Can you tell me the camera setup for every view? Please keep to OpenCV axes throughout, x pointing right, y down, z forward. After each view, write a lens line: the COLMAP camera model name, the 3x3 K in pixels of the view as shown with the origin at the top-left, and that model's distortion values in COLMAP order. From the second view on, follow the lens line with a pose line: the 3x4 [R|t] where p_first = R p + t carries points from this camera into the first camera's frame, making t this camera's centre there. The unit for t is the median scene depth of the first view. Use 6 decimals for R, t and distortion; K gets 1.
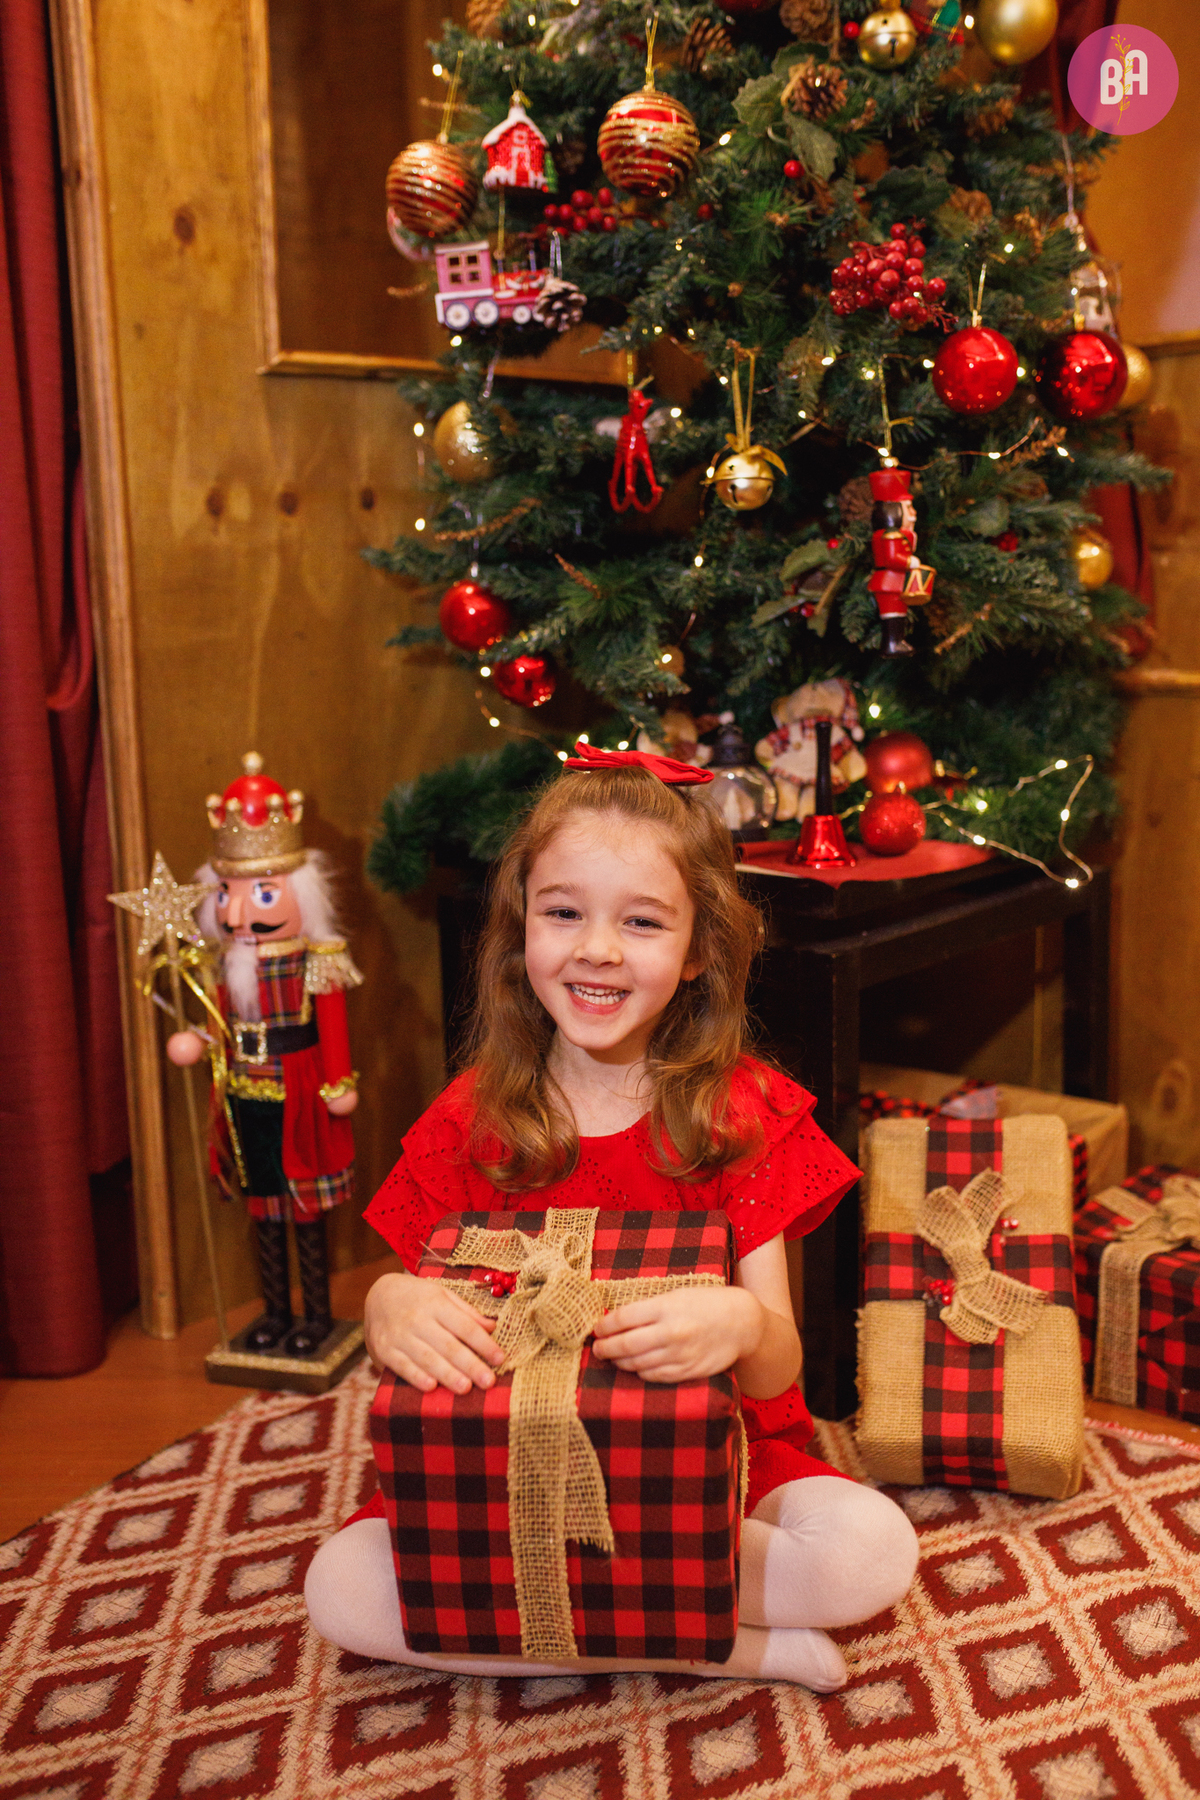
lens RADIAL K [[1763.7, 0, 600.0], [0, 1763.7, 900.0], [0, 0, 1]] dist [-0.008297, 0.023334]
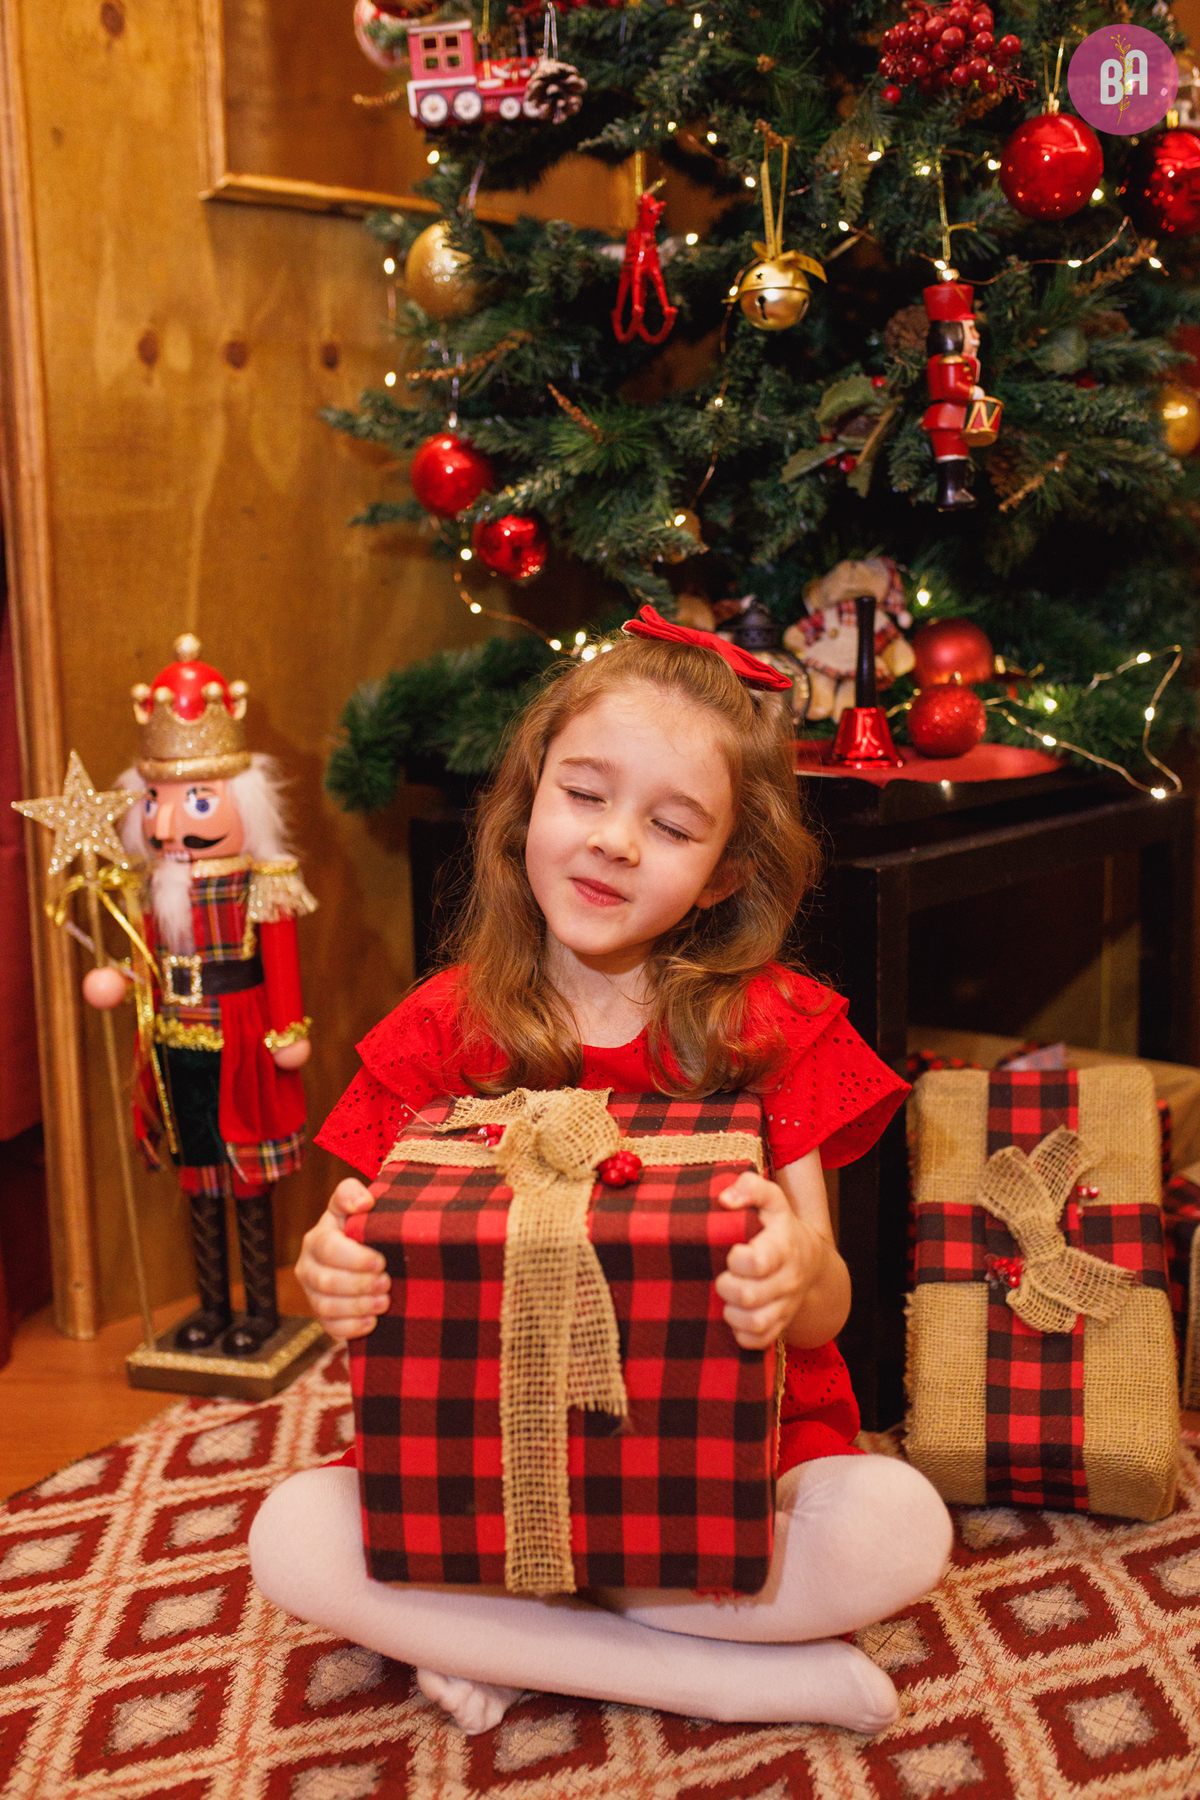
lens RADIAL K [[1868.3, 0, 622.6], [0, 1868.3, 905.0], [0, 0, 1]] dist [-0.016952, 0.042376]
pose [[0.999910, 0.005267, 0.012310, 0.000404], [-0.005084, 0.999877, -0.014819, 0.061248], [-0.012386, 0.014756, 0.999814, 0.115332]]
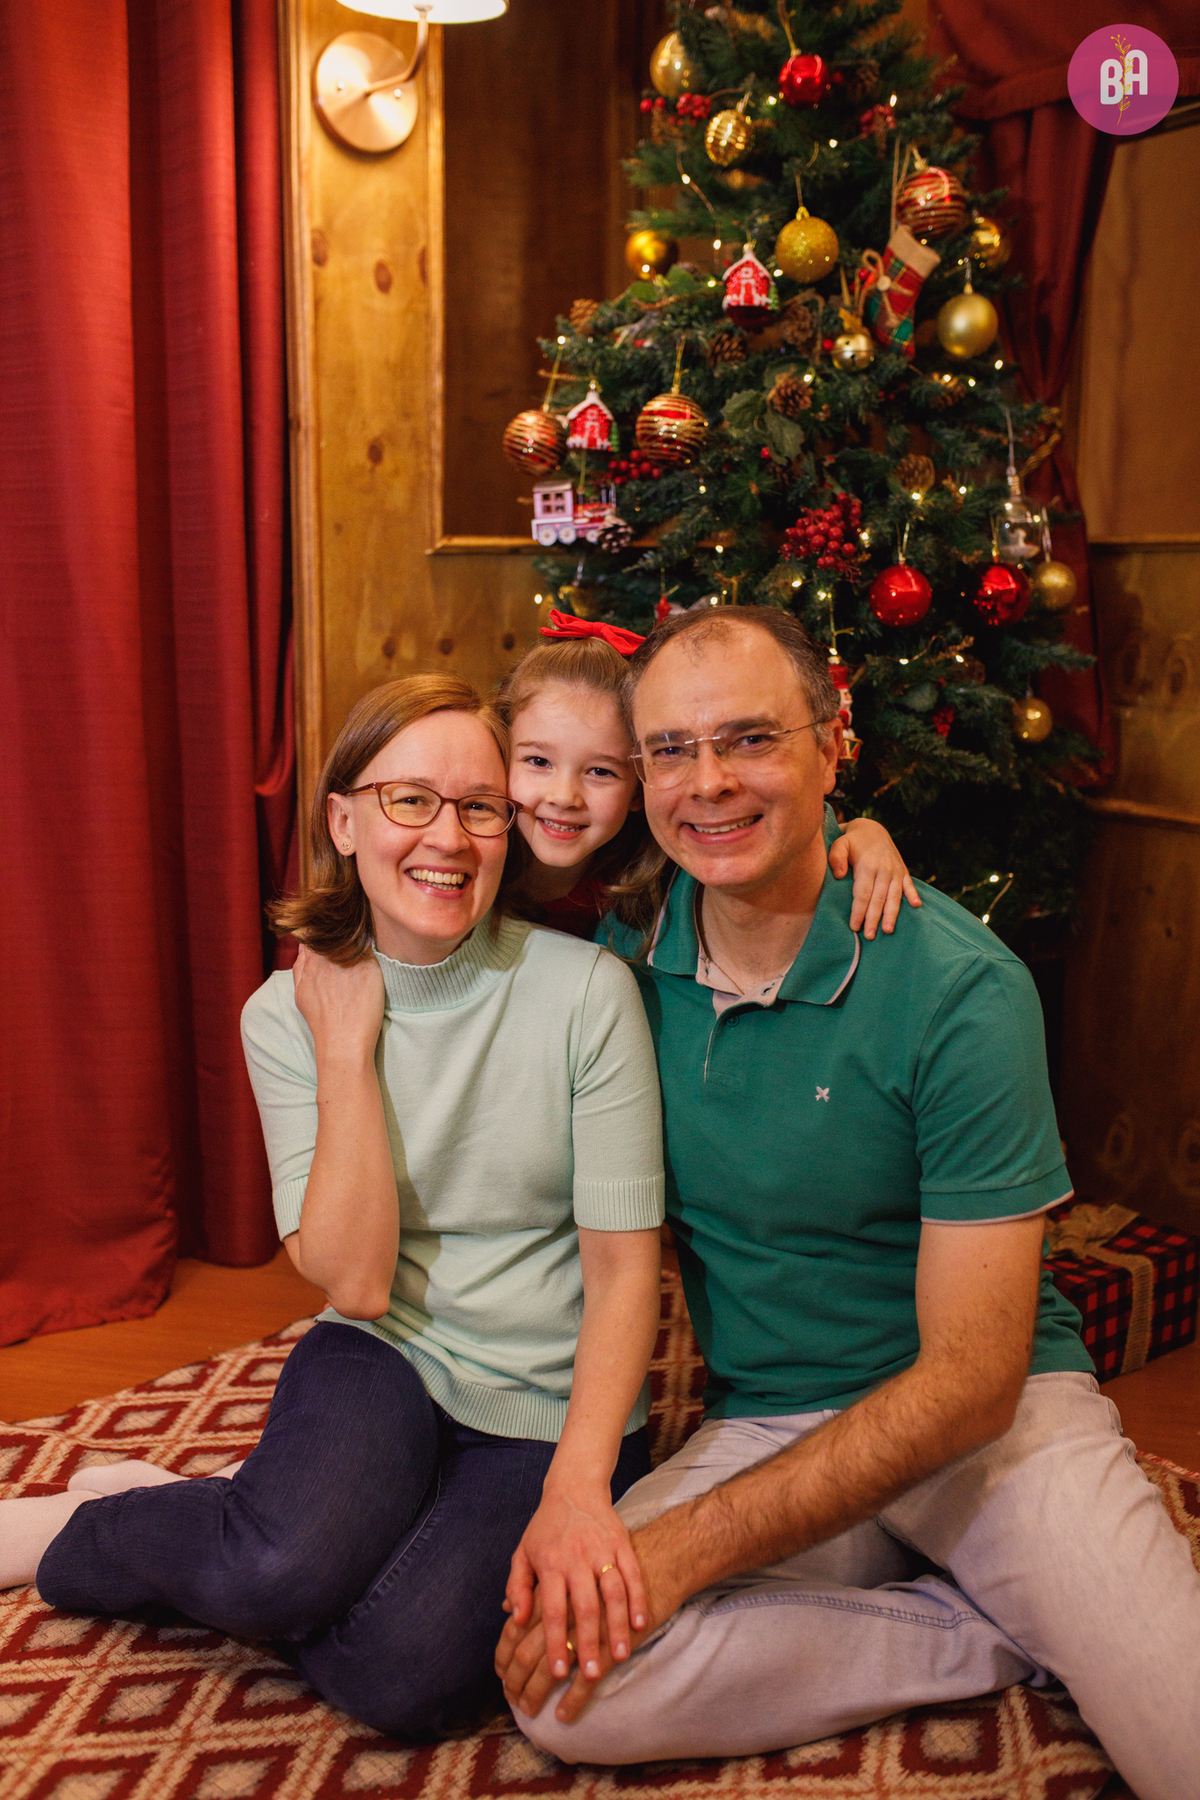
lens RADIAL K [[1868.3, 0, 622.6], [0, 1868.3, 905.0], [0, 0, 1]] dist [-0.016952, 0.042376]
pose [[0.980014, 0.065146, -0.187960, 0.274812], [-0.063578, 0.997873, 0.014366, -0.065043], [0.188496, -0.002129, 0.982072, -0.440142]]
